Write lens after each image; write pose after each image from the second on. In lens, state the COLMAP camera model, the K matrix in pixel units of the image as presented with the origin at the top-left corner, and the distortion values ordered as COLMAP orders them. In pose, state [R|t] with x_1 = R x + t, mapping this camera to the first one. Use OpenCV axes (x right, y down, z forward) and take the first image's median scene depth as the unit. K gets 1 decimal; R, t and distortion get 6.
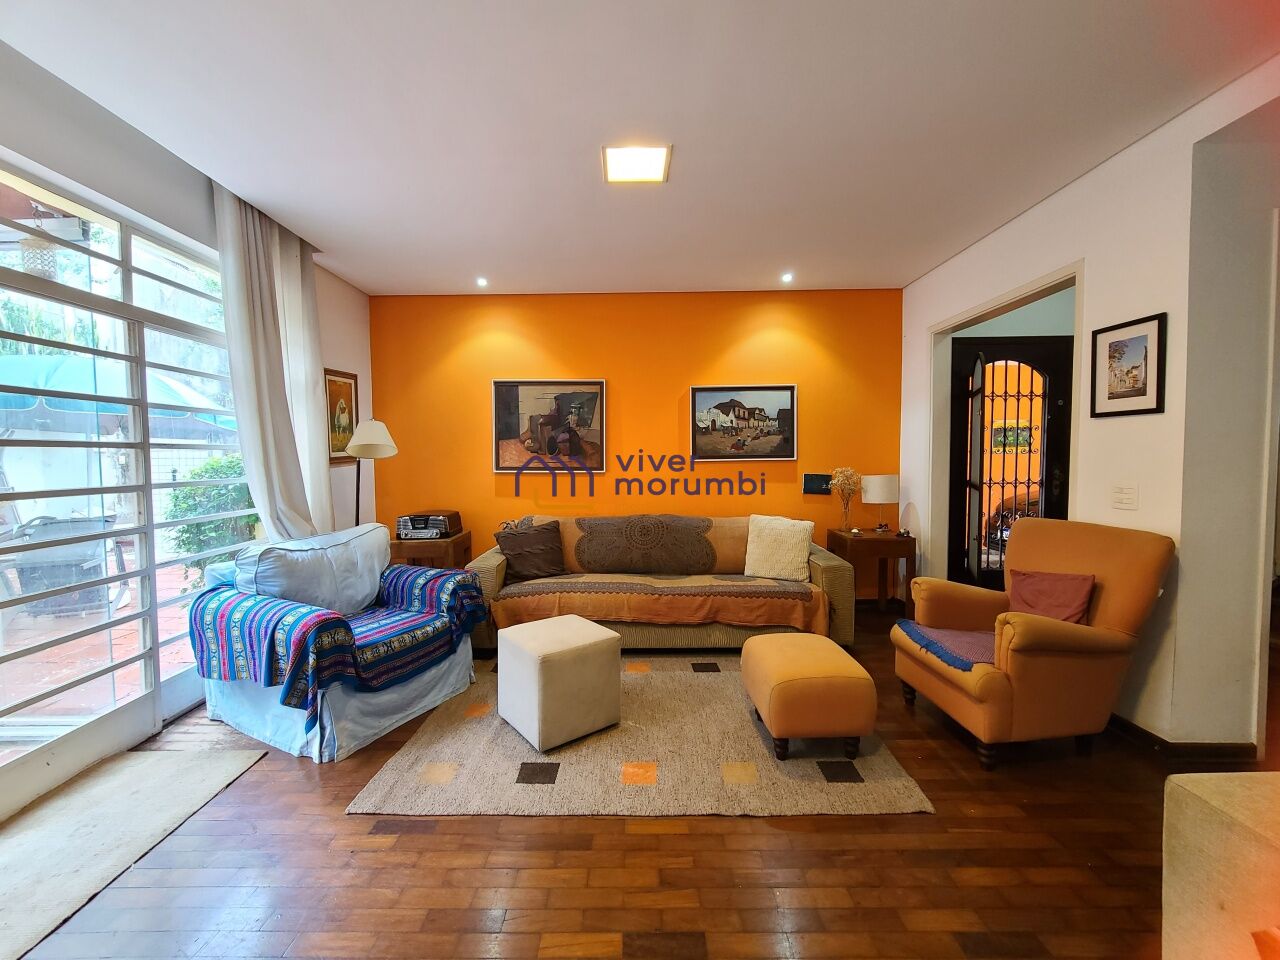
lens RADIAL K [[522.6, 0, 636.7], [0, 522.6, 480.7], [0, 0, 1]] dist [-0.004757, 0.001398]
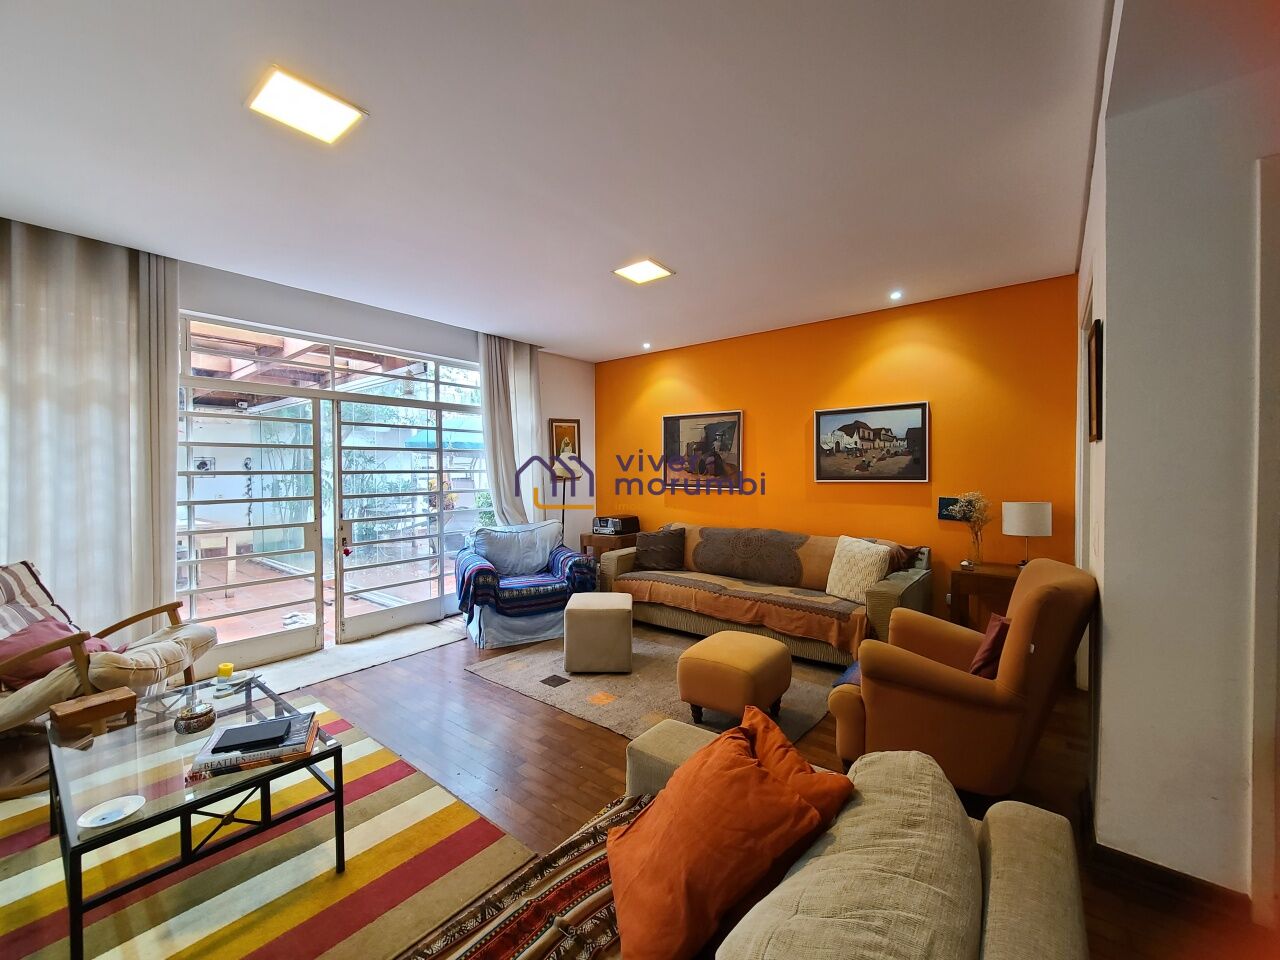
lens RADIAL K [[522.6, 0, 634.9], [0, 522.6, 478.6], [0, 0, 1]] dist [-0.004757, 0.001398]
pose [[0.782431, 0.012875, -0.622604, 0.511905], [-0.027803, 0.999512, -0.014271, -0.019509], [0.622117, 0.028477, 0.782407, -0.054490]]
